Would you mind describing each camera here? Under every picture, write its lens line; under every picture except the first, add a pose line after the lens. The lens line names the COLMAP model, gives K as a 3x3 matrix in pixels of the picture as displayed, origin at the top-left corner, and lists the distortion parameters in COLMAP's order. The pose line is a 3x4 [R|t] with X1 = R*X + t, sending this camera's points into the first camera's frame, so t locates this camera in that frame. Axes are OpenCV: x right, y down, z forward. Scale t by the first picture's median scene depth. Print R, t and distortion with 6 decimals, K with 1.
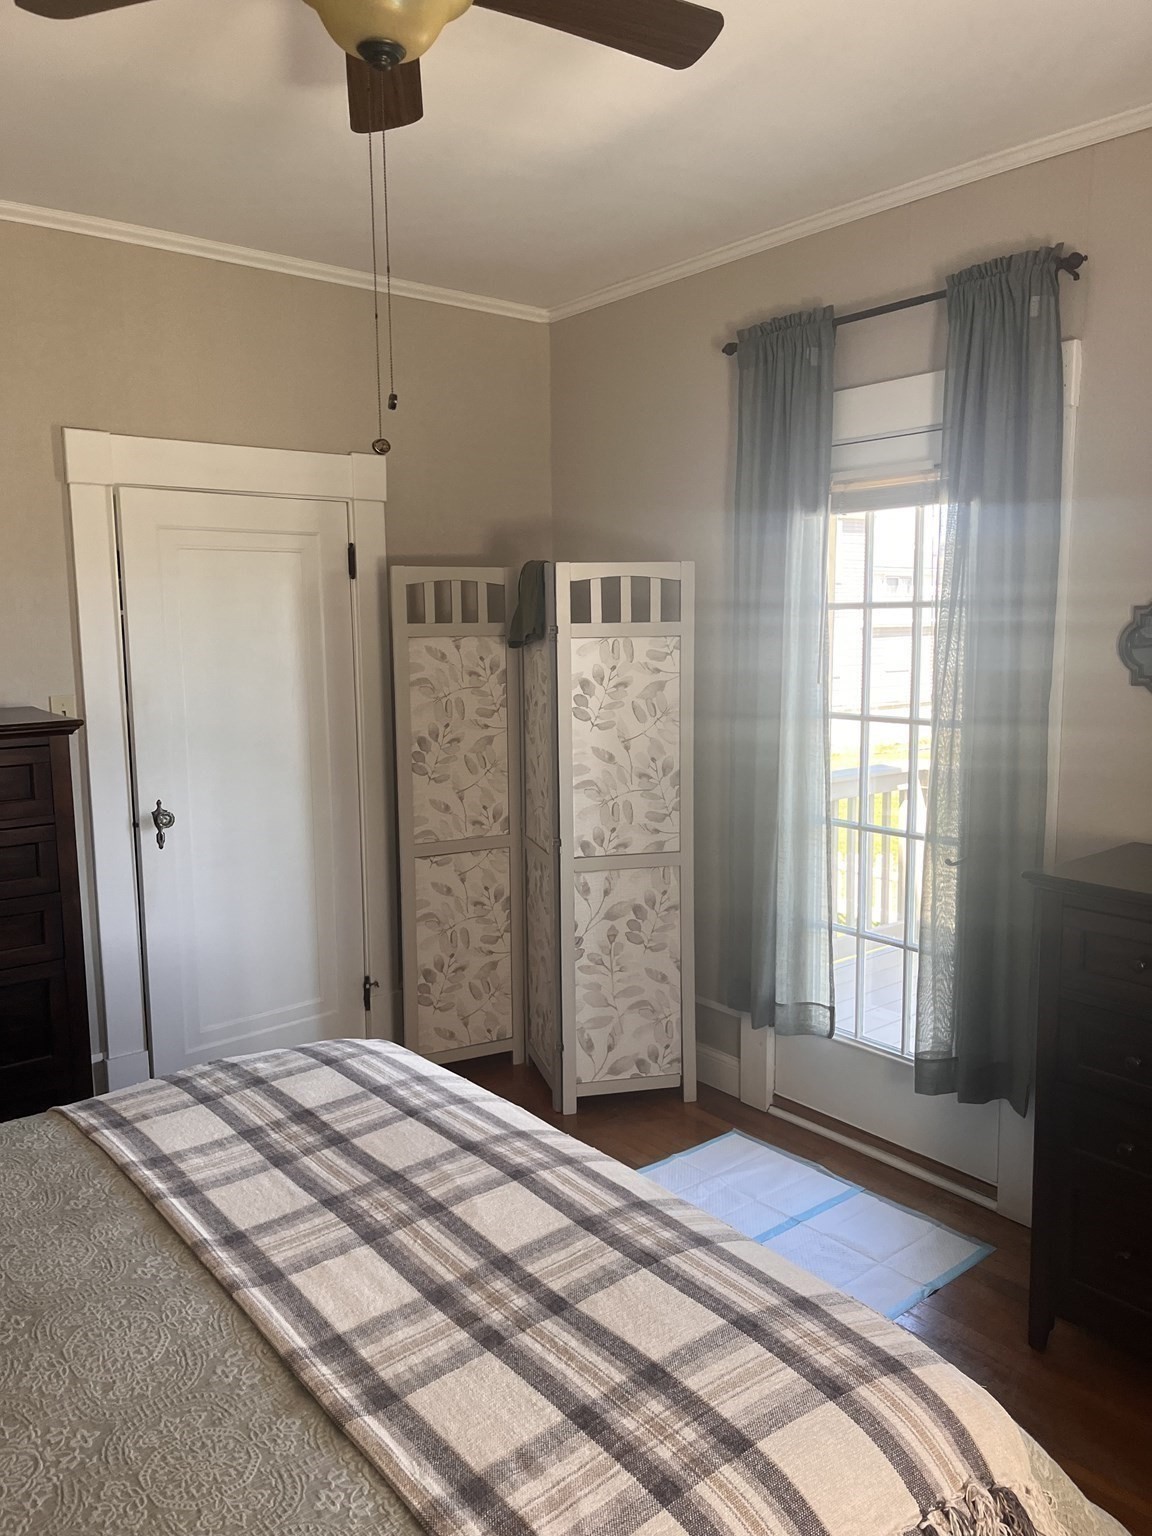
lens RADIAL K [[1155.1, 0, 584.0], [0, 1155.1, 764.5], [0, 0, 1]] dist [0.057456, -0.083509]
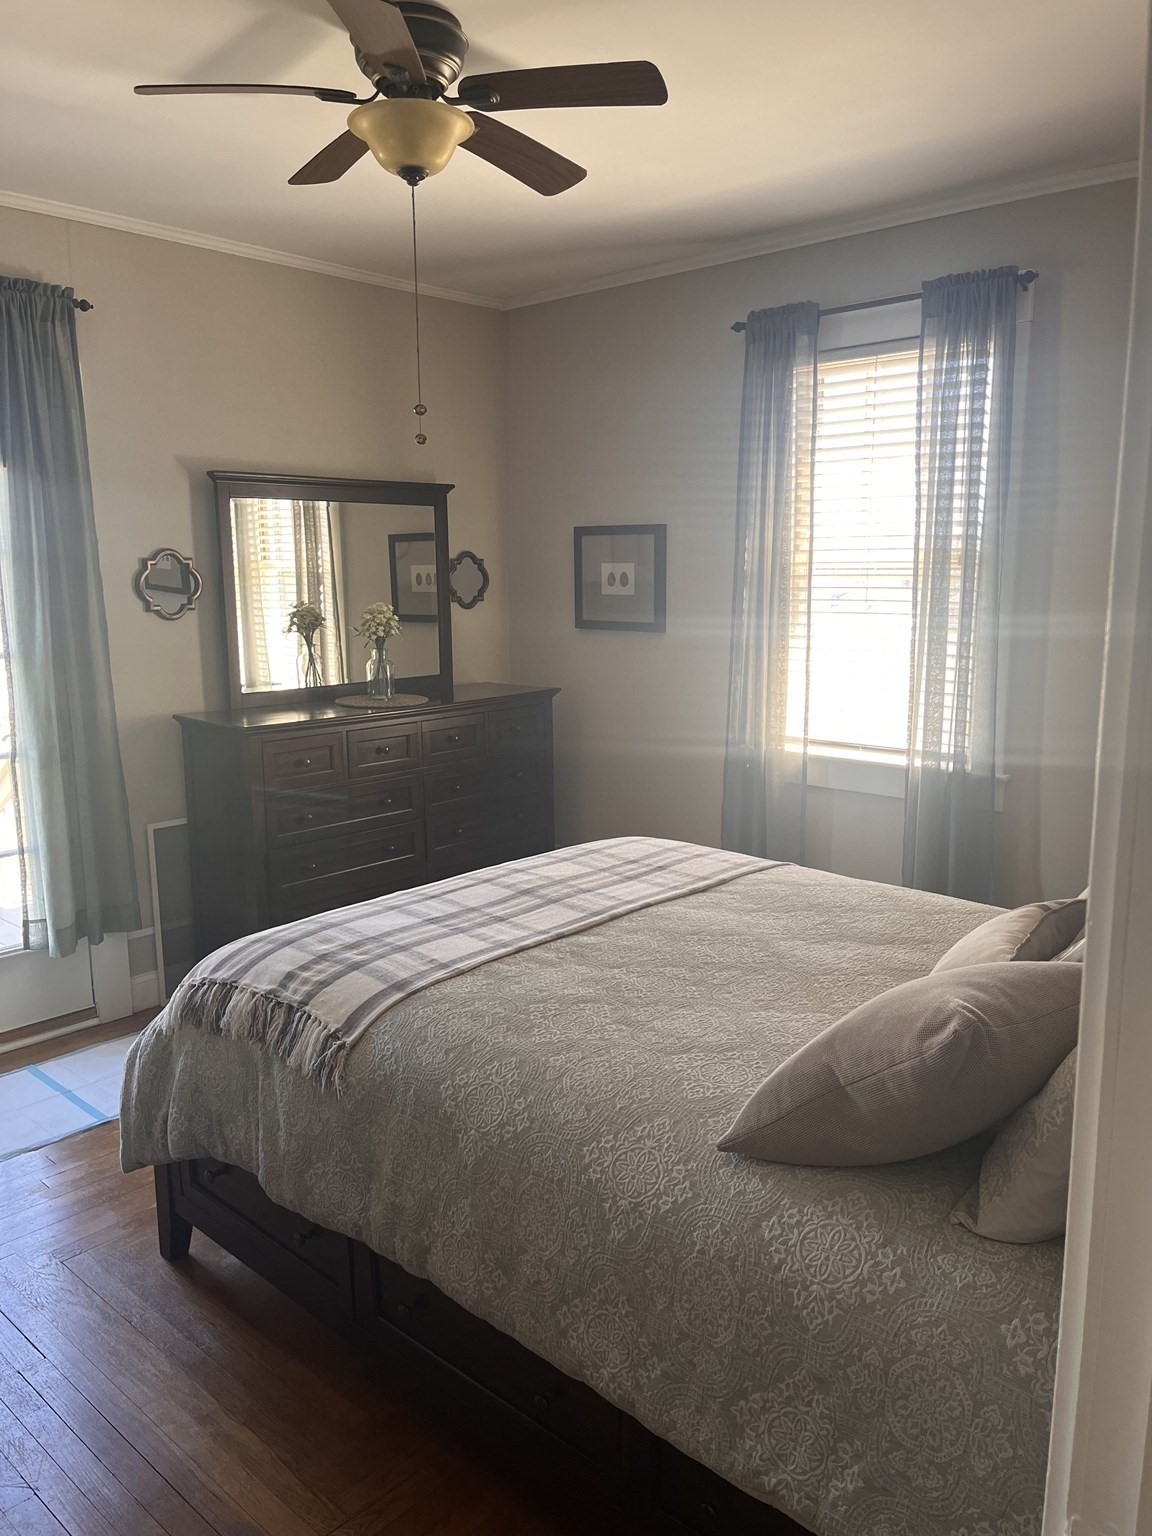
lens RADIAL K [[1155.1, 0, 584.0], [0, 1155.1, 764.5], [0, 0, 1]] dist [0.057456, -0.083509]
pose [[-0.145693, -0.159441, 0.976397, -1.771988], [0.132947, 0.974821, 0.179021, -0.112773], [-0.980356, 0.155891, -0.120828, 1.081714]]
